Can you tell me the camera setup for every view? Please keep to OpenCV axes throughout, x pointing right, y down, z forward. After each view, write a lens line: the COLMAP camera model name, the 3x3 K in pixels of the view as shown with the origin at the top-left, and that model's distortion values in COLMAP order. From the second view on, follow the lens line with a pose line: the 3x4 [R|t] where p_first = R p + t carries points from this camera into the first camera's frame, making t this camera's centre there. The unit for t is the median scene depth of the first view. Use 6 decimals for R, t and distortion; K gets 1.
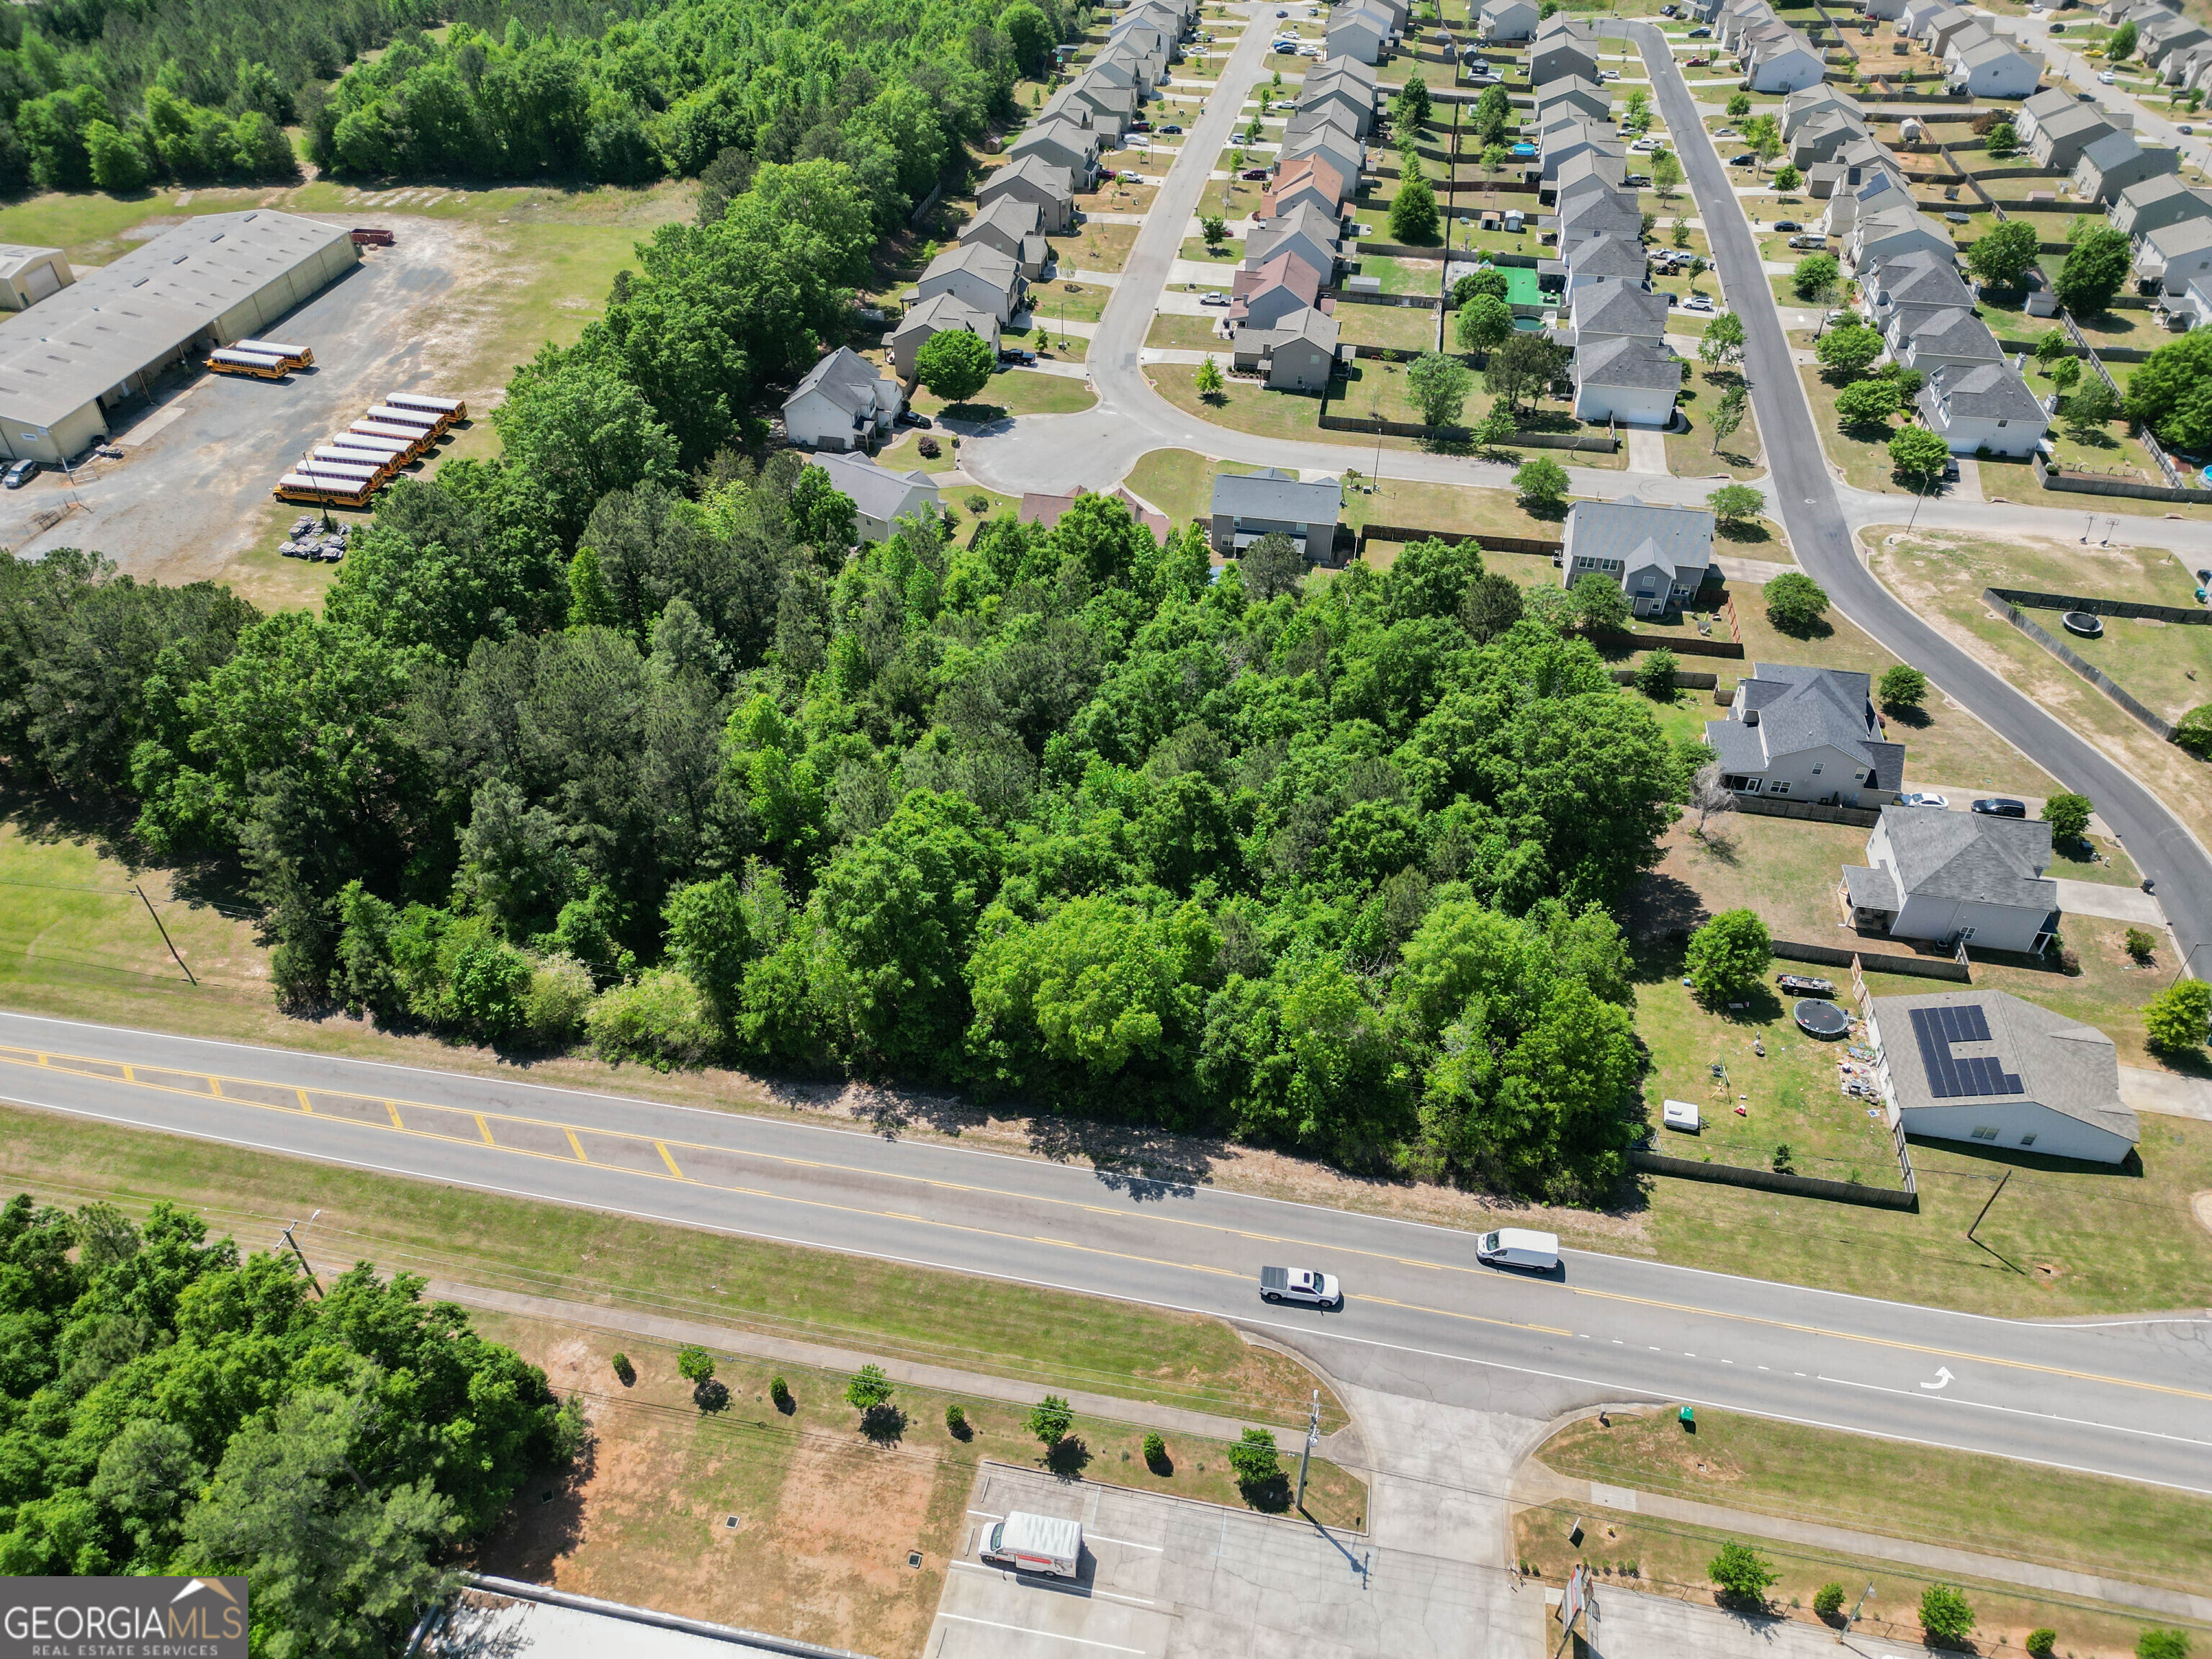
lens RADIAL K [[1542.0, 0, 1103.1], [0, 1542.0, 827.7], [0, 0, 1]] dist [0.067325, -0.059861]
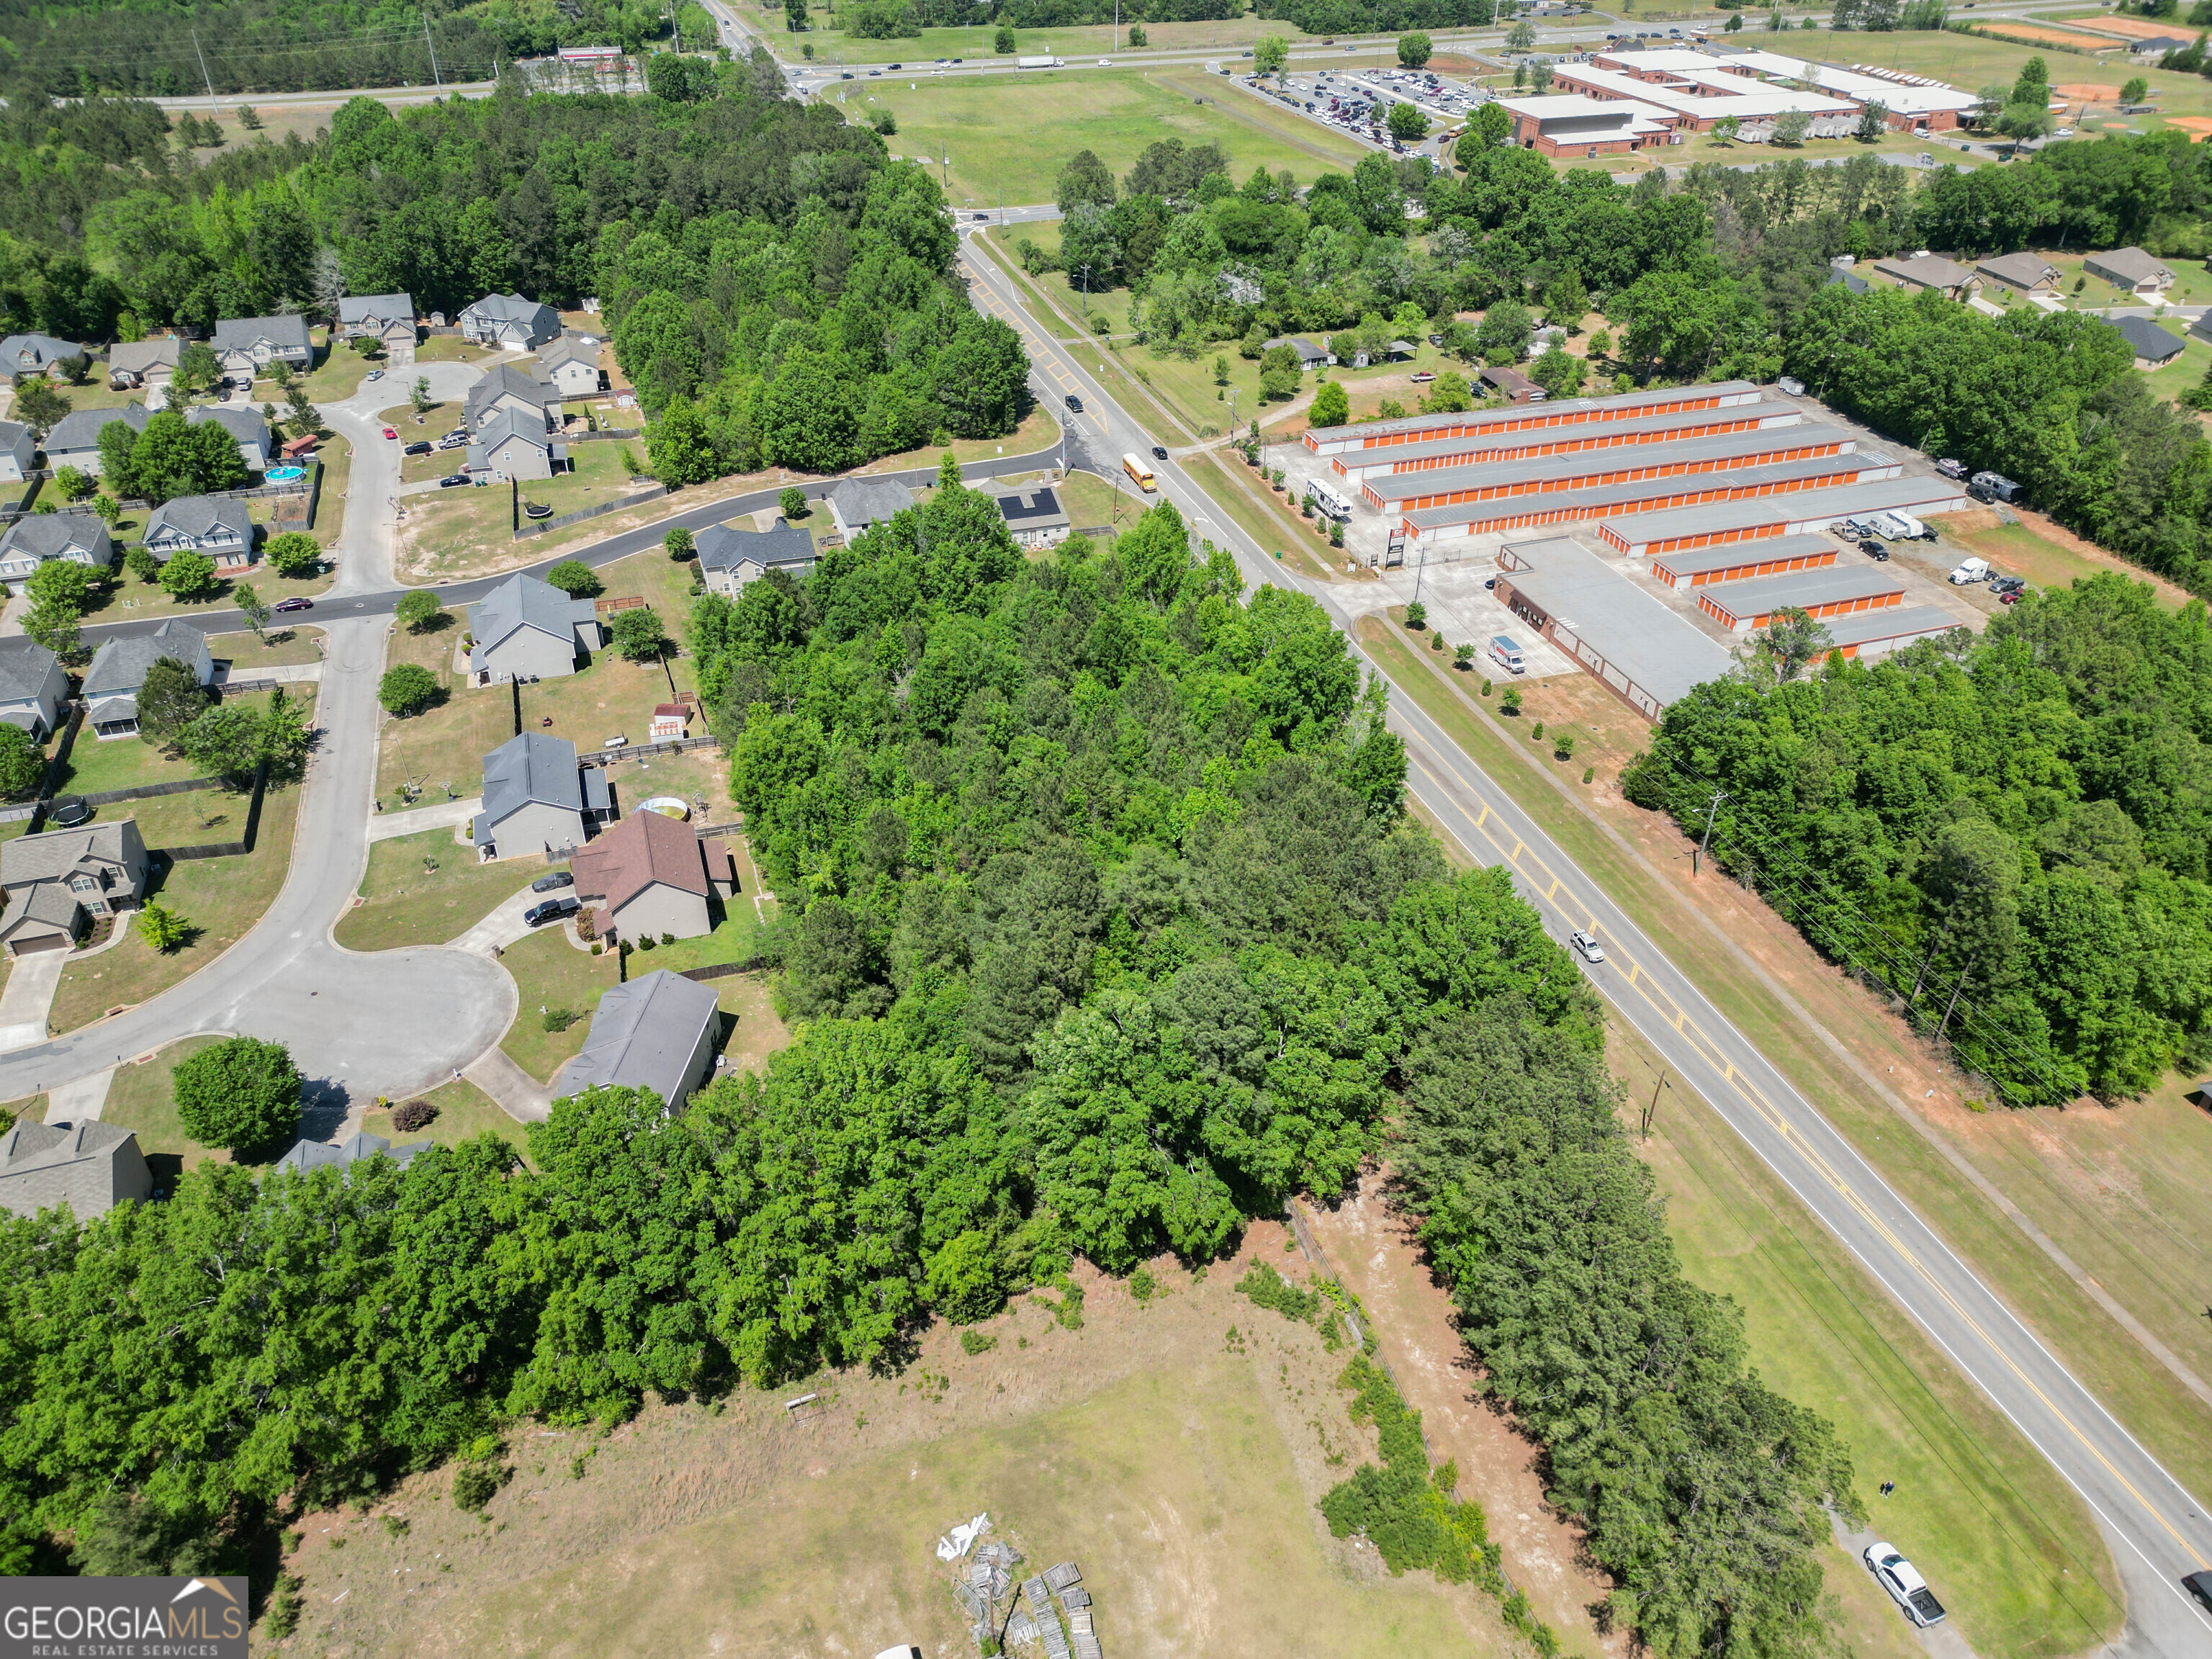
lens RADIAL K [[1542.0, 0, 1103.1], [0, 1542.0, 827.7], [0, 0, 1]] dist [0.067325, -0.059861]
pose [[-0.491316, -0.502948, 0.711092, -0.693943], [0.558802, 0.444224, 0.700290, -0.622255], [-0.668093, 0.741423, 0.062794, 0.676443]]
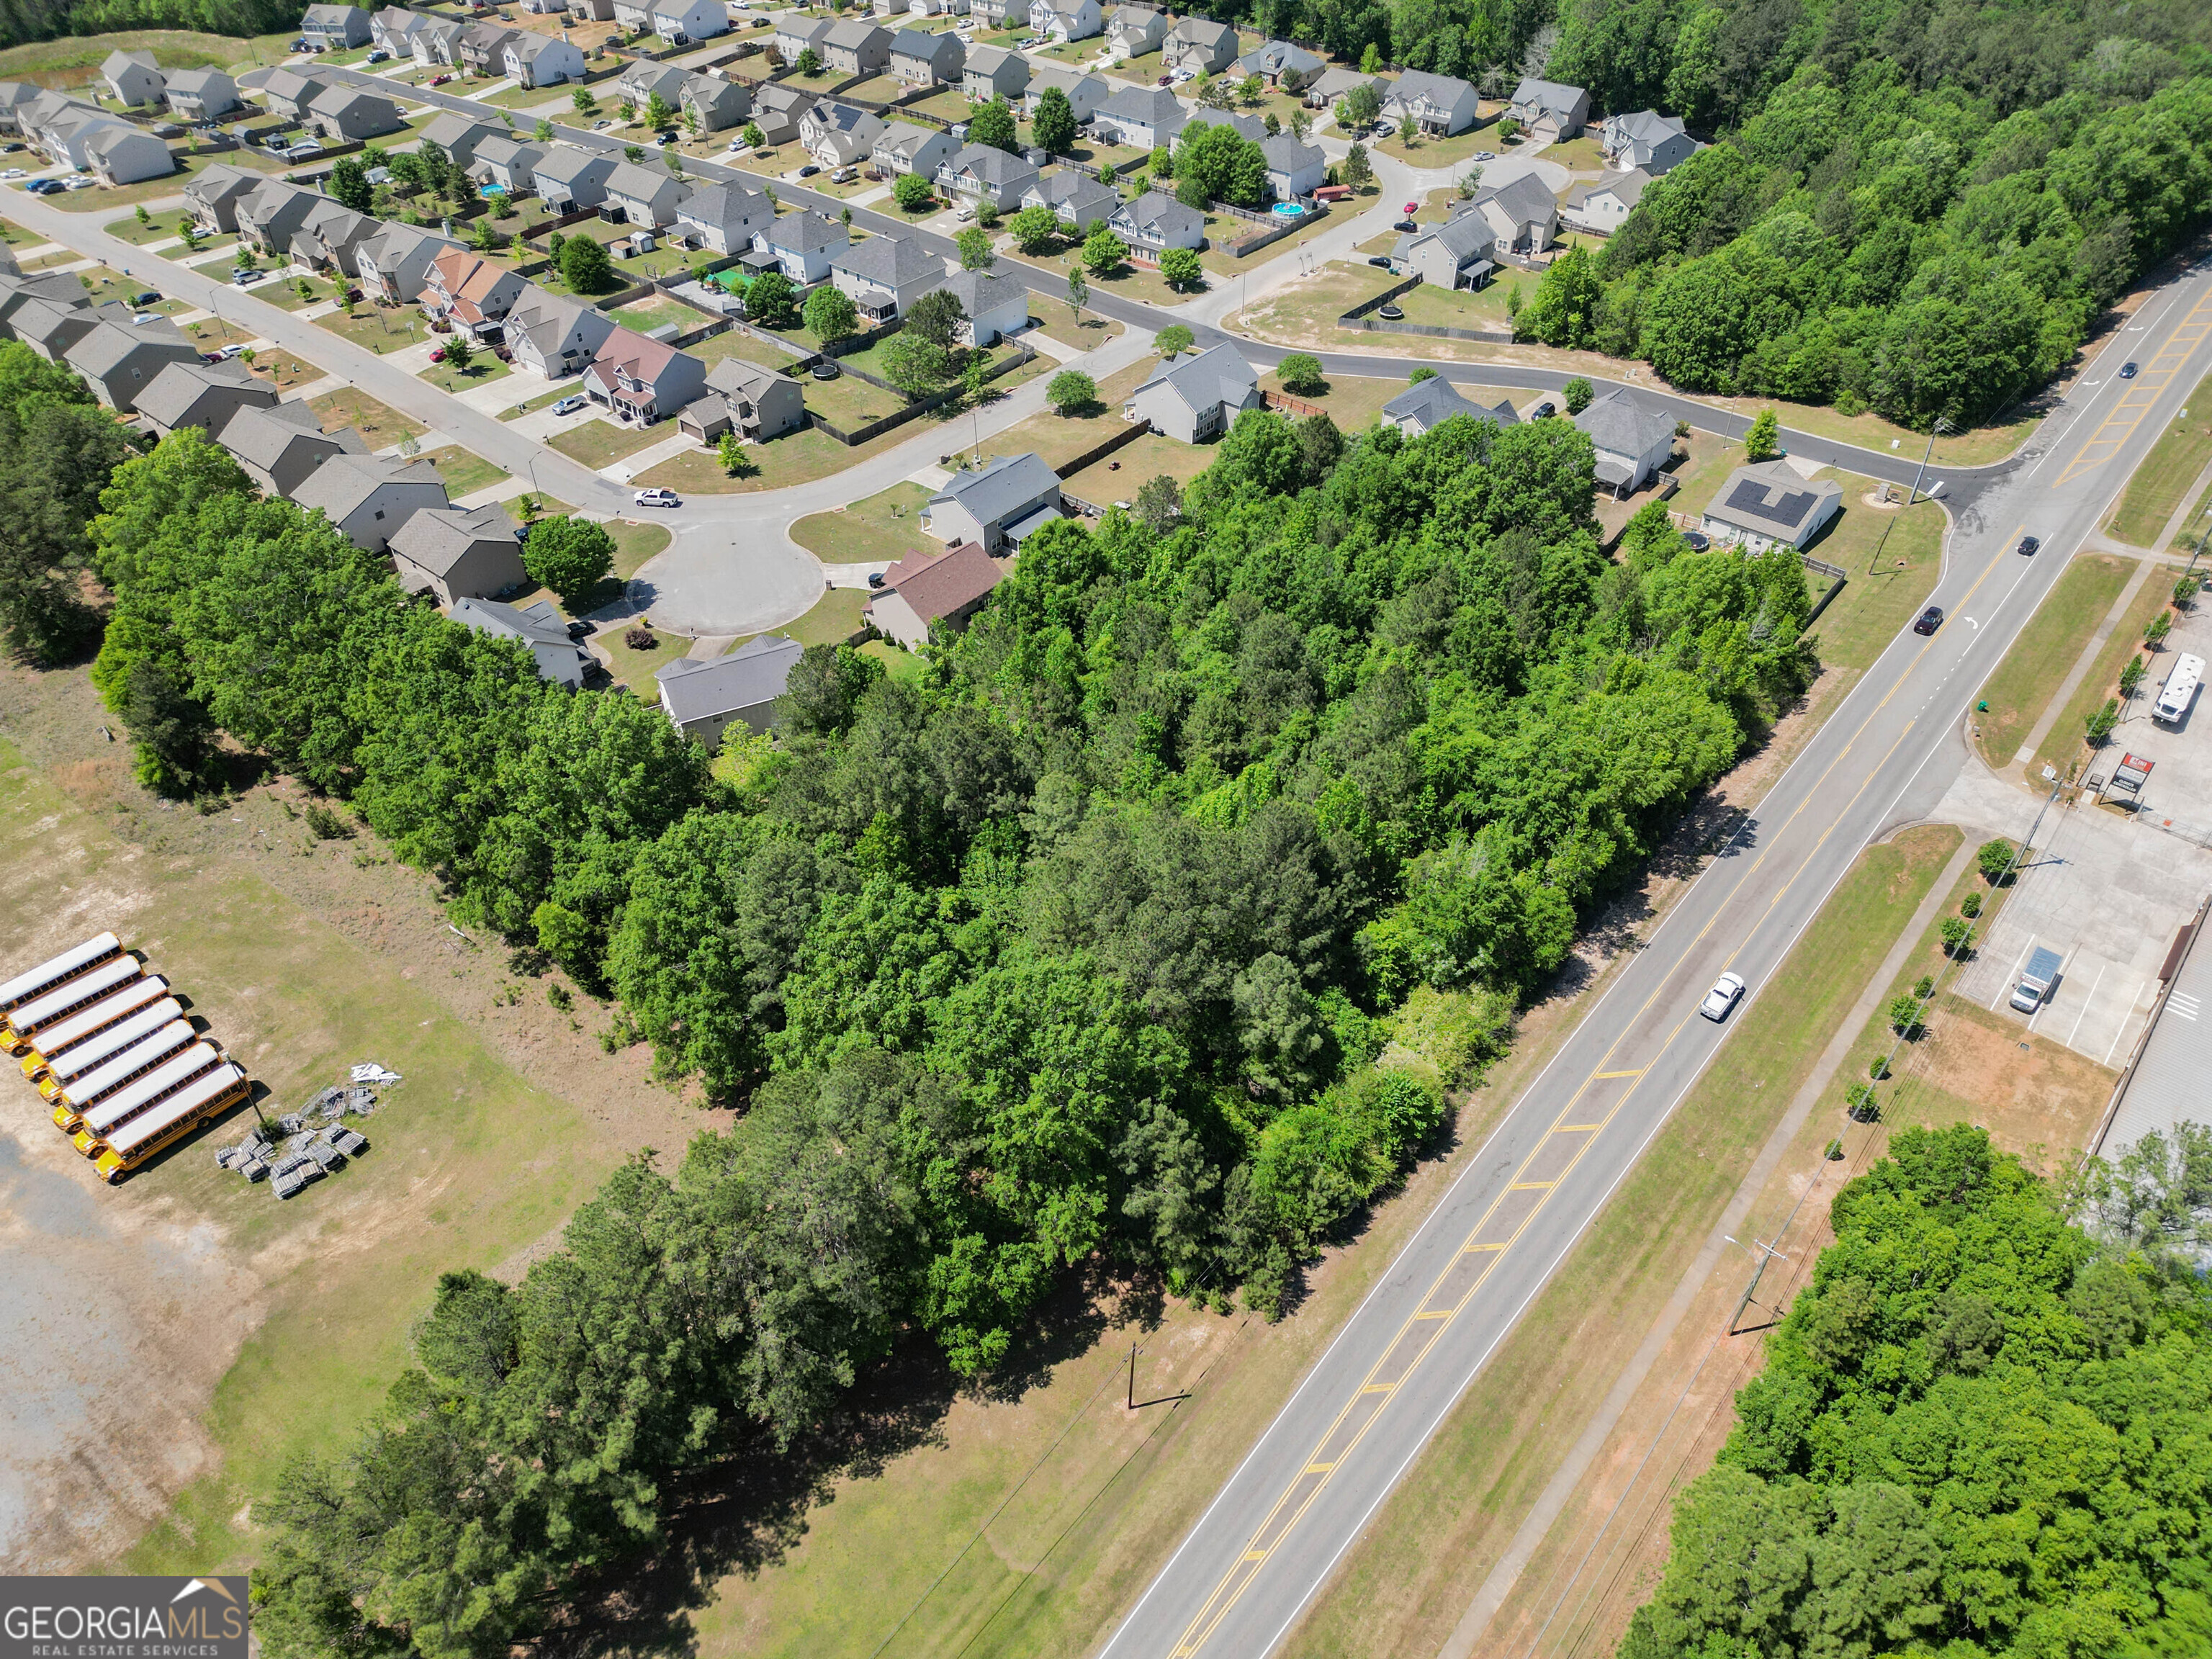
lens RADIAL K [[1542.0, 0, 1103.1], [0, 1542.0, 827.7], [0, 0, 1]] dist [0.067325, -0.059861]
pose [[0.486574, -0.573556, 0.658999, -0.634638], [0.568569, 0.780604, 0.259589, -0.246267], [-0.663306, 0.248377, 0.705928, 0.240760]]
